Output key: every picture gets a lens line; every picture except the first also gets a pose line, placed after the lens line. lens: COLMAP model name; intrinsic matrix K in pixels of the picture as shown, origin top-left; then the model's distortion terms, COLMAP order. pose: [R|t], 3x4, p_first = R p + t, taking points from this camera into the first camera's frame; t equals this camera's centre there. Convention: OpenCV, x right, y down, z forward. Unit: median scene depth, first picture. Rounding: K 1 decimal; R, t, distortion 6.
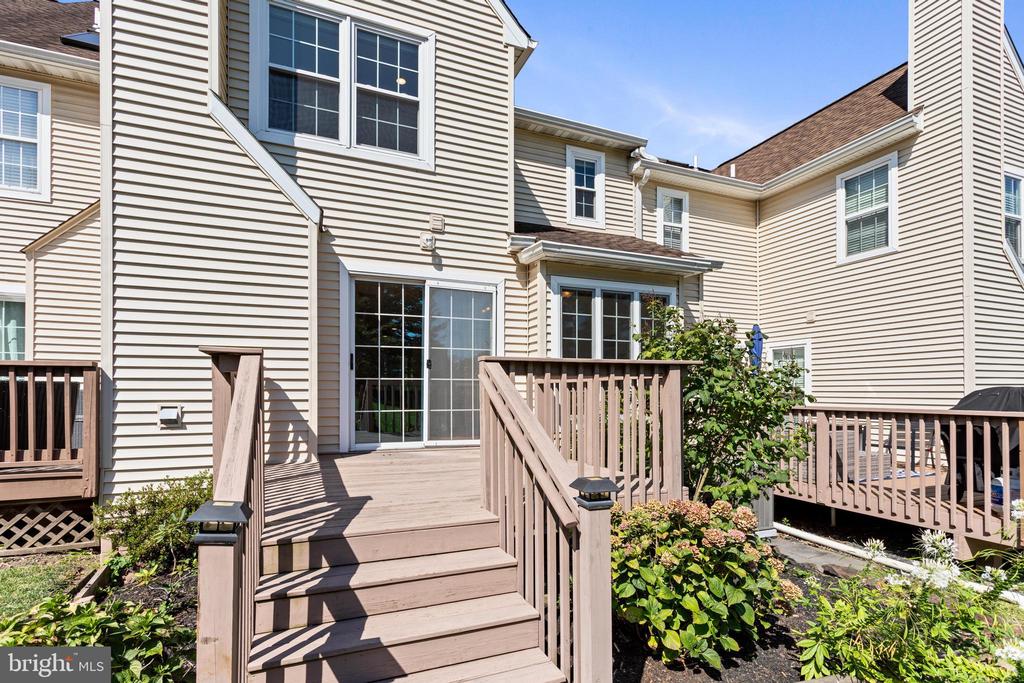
lens RADIAL K [[504.9, 0, 512.0], [0, 504.9, 341.5], [0, 0, 1]] dist [0.019277, 0.000195]
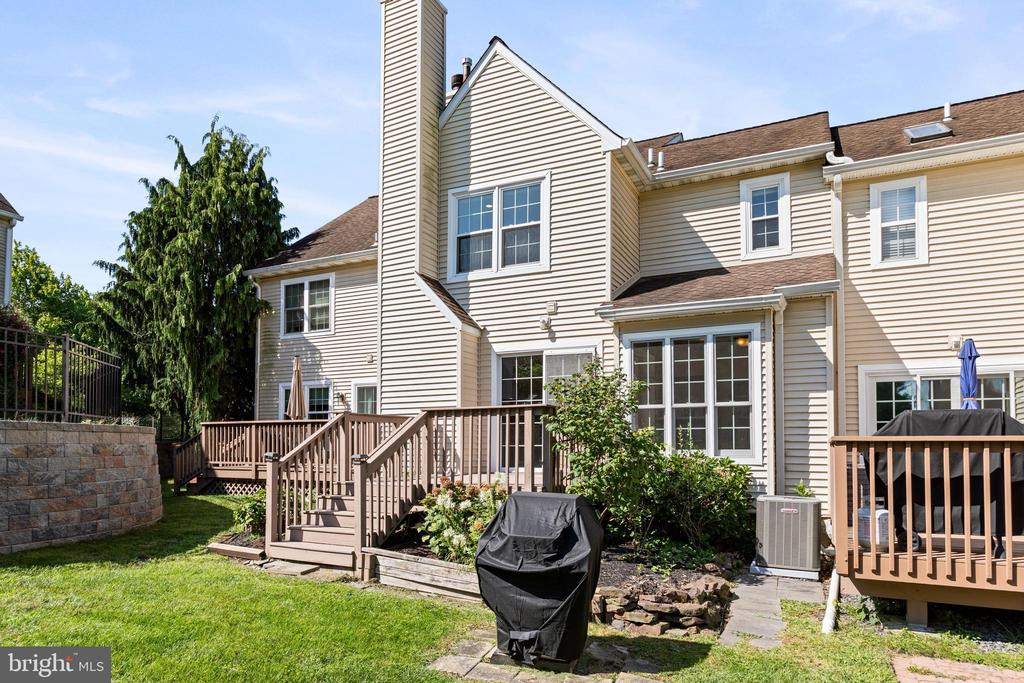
lens RADIAL K [[618.4, 0, 512.0], [0, 618.4, 341.5], [0, 0, 1]] dist [-0.001202, -0.000061]
pose [[0.678273, -0.125315, -0.724046, 0.984657], [0.077228, 0.992051, -0.099354, 0.016788], [0.730740, 0.011472, 0.682559, -0.230741]]
